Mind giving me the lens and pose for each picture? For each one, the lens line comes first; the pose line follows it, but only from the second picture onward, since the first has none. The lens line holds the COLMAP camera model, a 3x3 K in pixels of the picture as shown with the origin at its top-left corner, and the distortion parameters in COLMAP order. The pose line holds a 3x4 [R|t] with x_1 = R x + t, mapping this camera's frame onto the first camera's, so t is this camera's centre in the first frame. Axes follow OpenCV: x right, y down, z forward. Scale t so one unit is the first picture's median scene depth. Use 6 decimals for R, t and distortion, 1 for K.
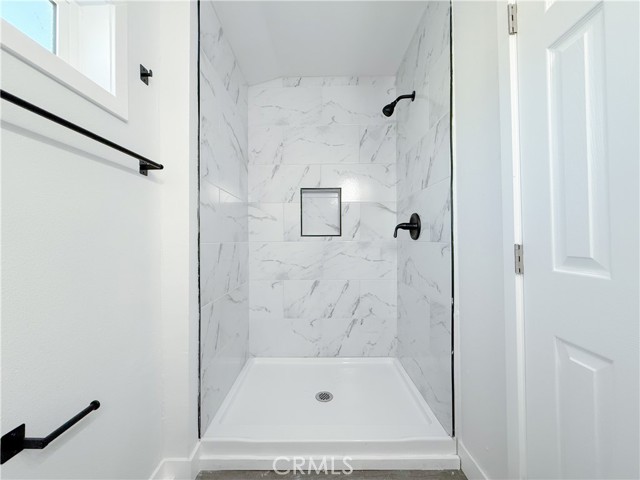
lens RADIAL K [[256.4, 0, 319.6], [0, 256.4, 239.5], [0, 0, 1]] dist [-0.000324, 0.000360]
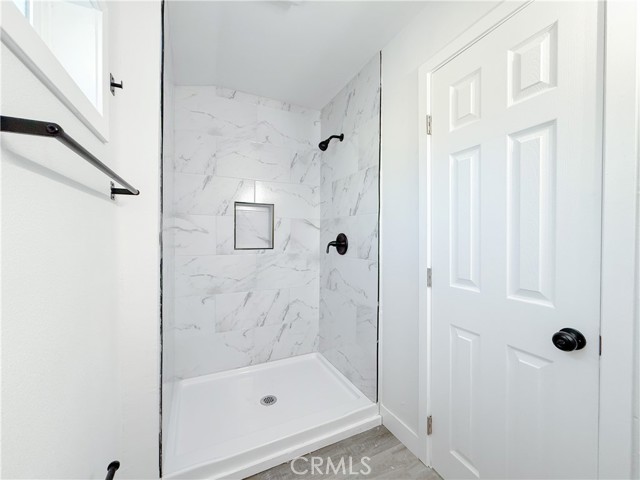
lens RADIAL K [[256.4, 0, 319.1], [0, 256.4, 239.3], [0, 0, 1]] dist [-0.000324, 0.000360]
pose [[0.898961, 0.007744, 0.437960, -0.265062], [-0.013210, 0.999868, 0.009436, -0.082167], [-0.437829, -0.014269, 0.898945, -0.062709]]
